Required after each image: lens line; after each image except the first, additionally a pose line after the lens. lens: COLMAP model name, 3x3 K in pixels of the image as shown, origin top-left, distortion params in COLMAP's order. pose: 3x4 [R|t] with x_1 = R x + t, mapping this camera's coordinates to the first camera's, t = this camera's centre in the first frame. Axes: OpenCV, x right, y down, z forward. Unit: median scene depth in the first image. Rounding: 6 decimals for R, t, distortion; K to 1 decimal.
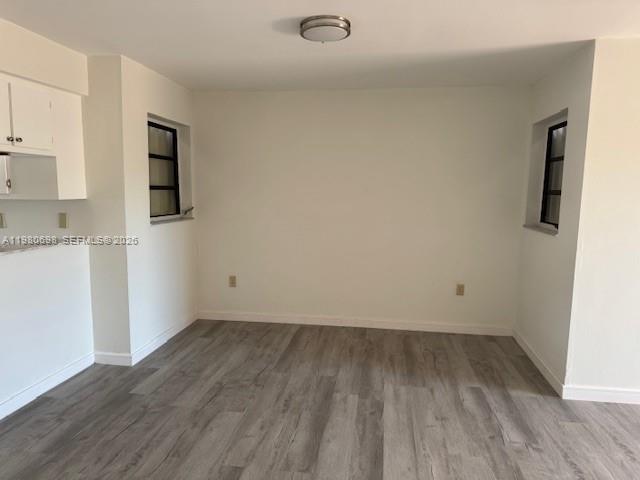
lens RADIAL K [[451.0, 0, 323.2], [0, 451.0, 236.3], [0, 0, 1]] dist [0.059941, -0.085403]
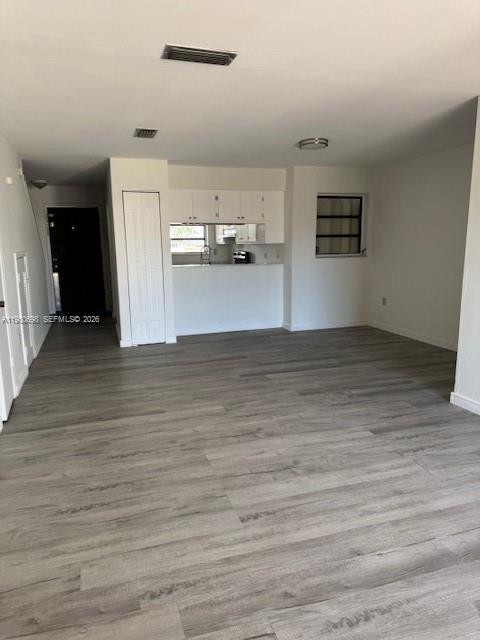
lens RADIAL K [[451.0, 0, 236.5], [0, 451.0, 316.2], [0, 0, 1]] dist [0.059941, -0.085403]
pose [[0.433224, 0.127761, -0.892185, 1.345039], [-0.076358, 0.991546, 0.104912, 0.049743], [0.898046, 0.022675, 0.439317, -0.040015]]
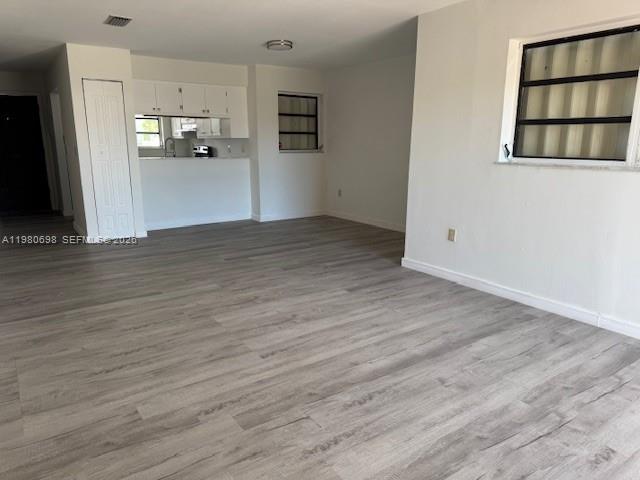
lens RADIAL K [[451.0, 0, 320.4], [0, 451.0, 241.1], [0, 0, 1]] dist [0.059941, -0.085403]
pose [[0.684019, 0.145617, -0.714782, 1.421252], [-0.071521, 0.988540, 0.132944, 0.096572], [0.725950, -0.039814, 0.686594, -0.222659]]
